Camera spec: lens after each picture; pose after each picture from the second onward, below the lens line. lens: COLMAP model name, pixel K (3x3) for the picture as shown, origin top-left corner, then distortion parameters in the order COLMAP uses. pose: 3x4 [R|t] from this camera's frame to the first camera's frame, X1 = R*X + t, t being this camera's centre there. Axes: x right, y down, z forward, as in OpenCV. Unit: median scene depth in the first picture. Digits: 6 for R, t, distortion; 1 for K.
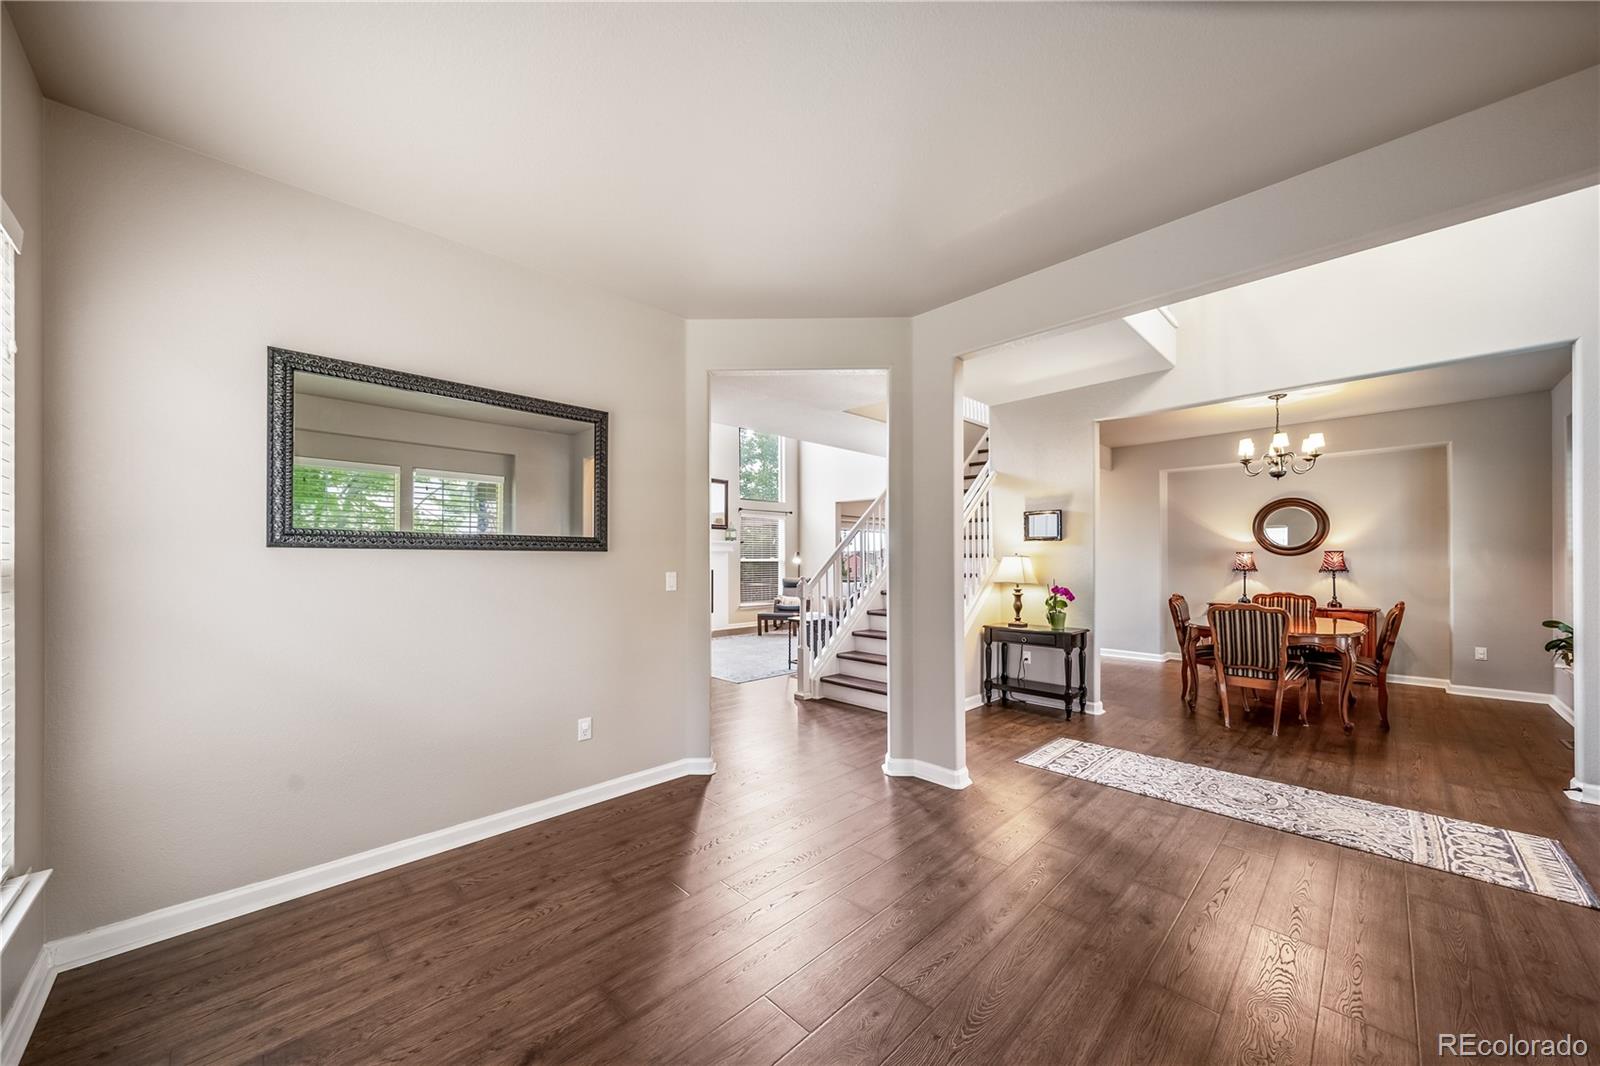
lens RADIAL K [[572.2, 0, 778.6], [0, 572.2, 553.5], [0, 0, 1]] dist [-0.000885, -0.000080]
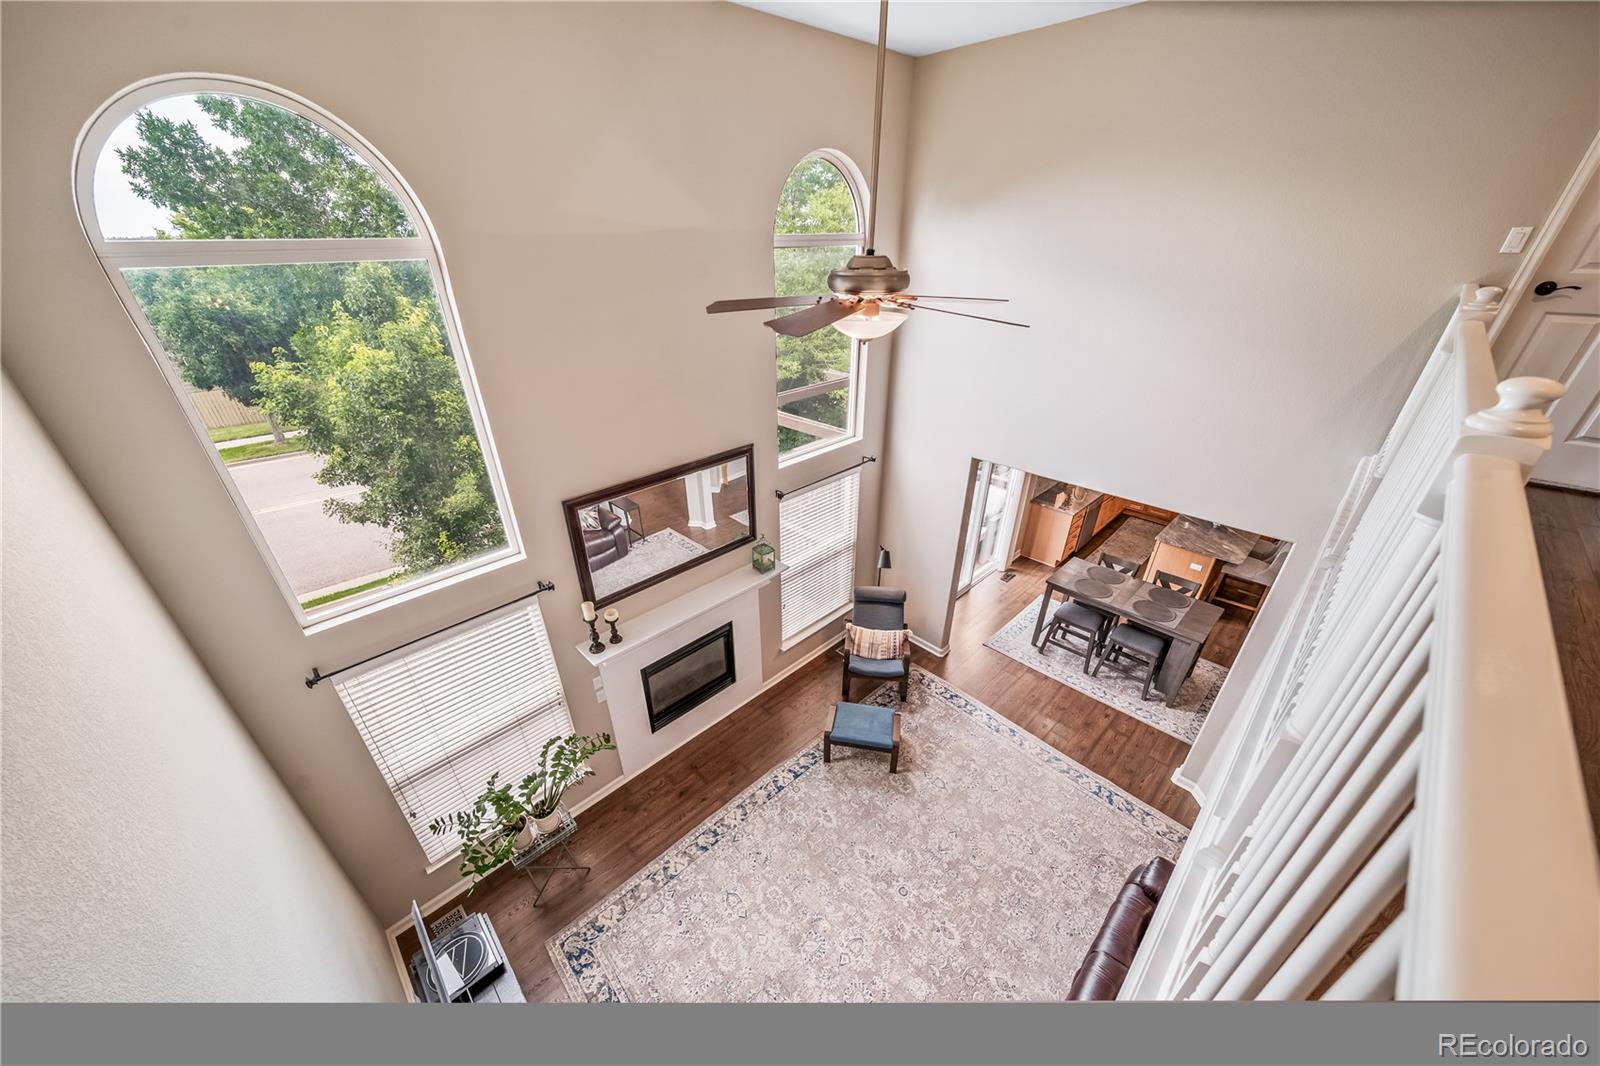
lens RADIAL K [[568.1, 0, 799.6], [0, 568.1, 558.0], [0, 0, 1]] dist [0.000501, 0.000031]
pose [[0.999914, -0.005871, 0.011686, -0.064221], [-0.000911, 0.860139, 0.510059, -0.322107], [-0.013046, -0.510026, 0.860060, 0.643870]]
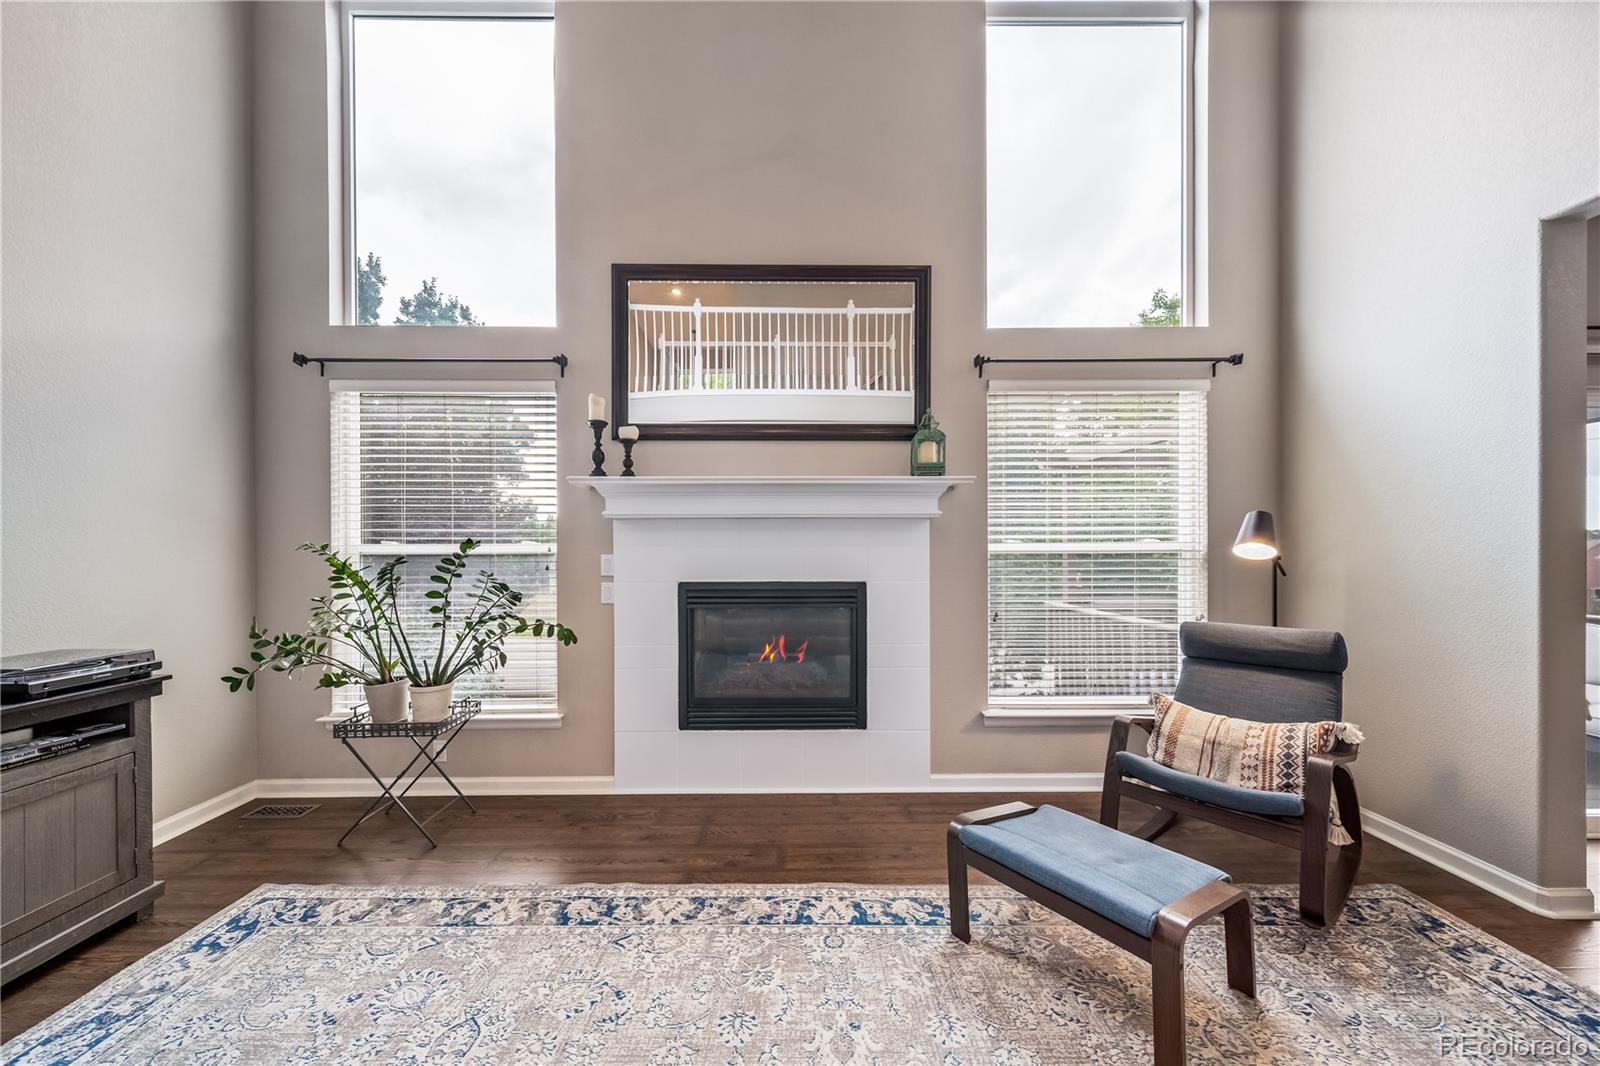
lens RADIAL K [[572.2, 0, 778.6], [0, 572.2, 553.5], [0, 0, 1]] dist [-0.000885, -0.000080]
pose [[0.725851, 0.002012, -0.687849, 0.061425], [0.008193, 0.999900, 0.011570, 0.012908], [0.687804, -0.014033, 0.725761, 0.845737]]
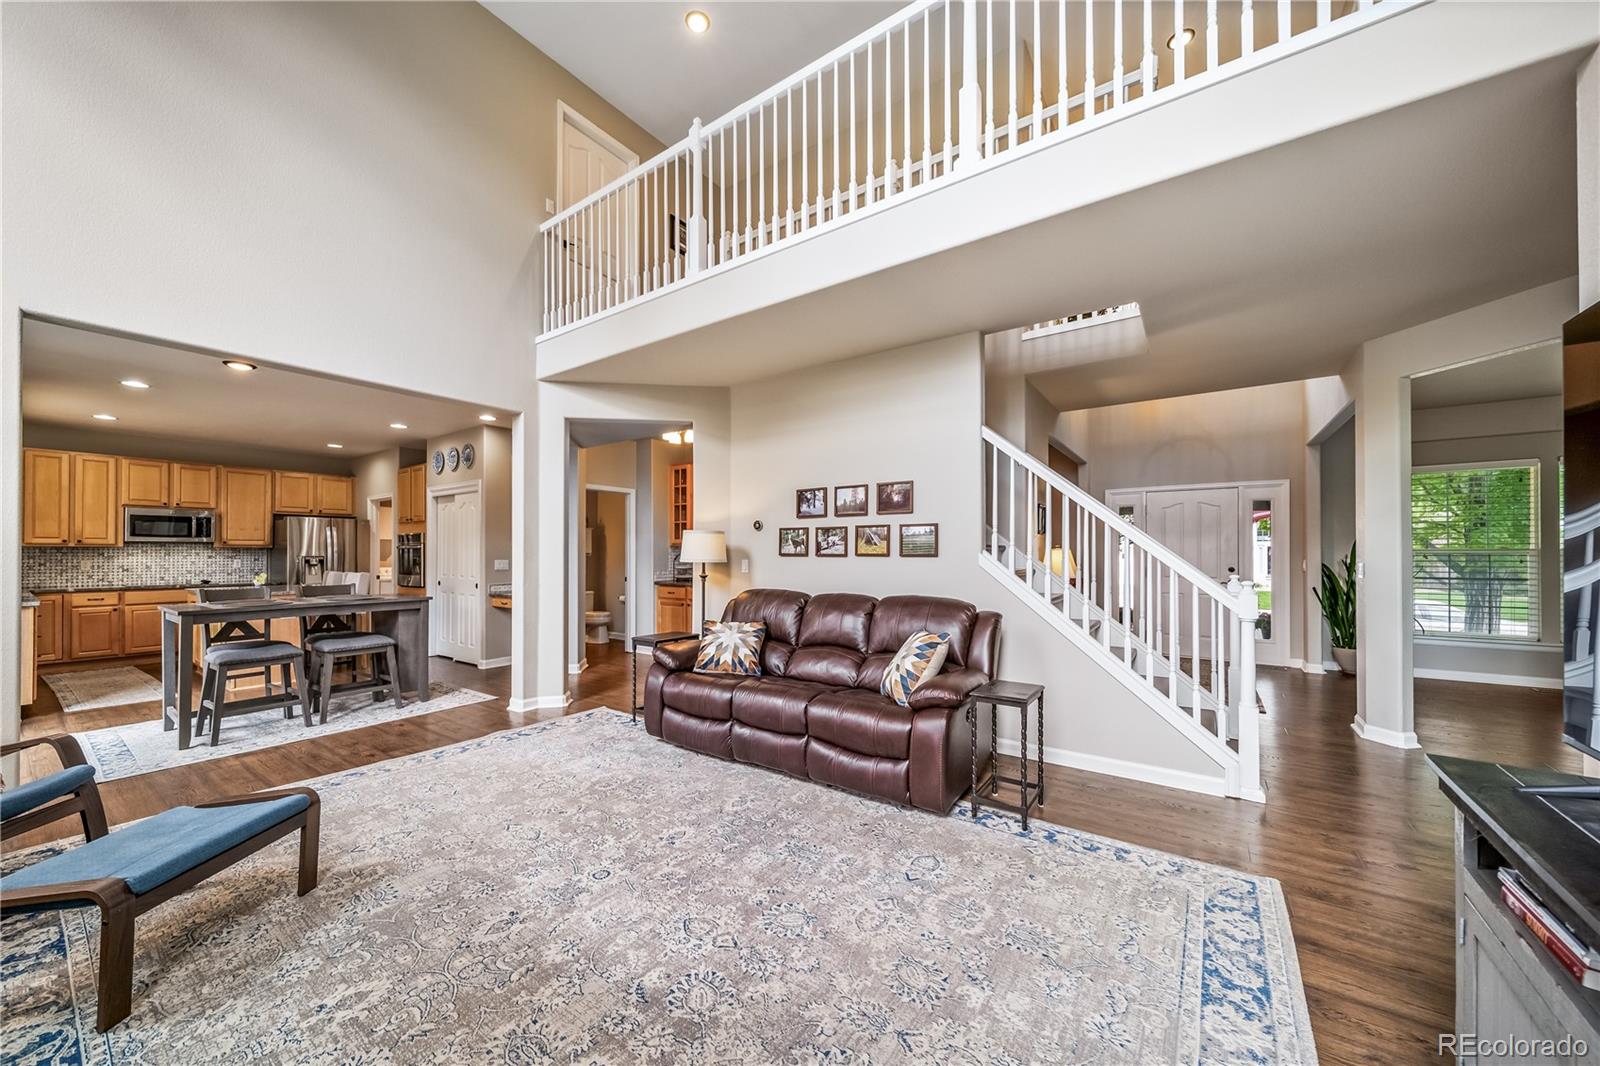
lens RADIAL K [[572.2, 0, 778.6], [0, 572.2, 553.5], [0, 0, 1]] dist [-0.000885, -0.000080]
pose [[-0.176538, 0.006247, 0.984274, -0.234403], [-0.007566, 0.999942, -0.007703, 0.013117], [-0.984265, -0.008807, -0.176480, 0.873498]]
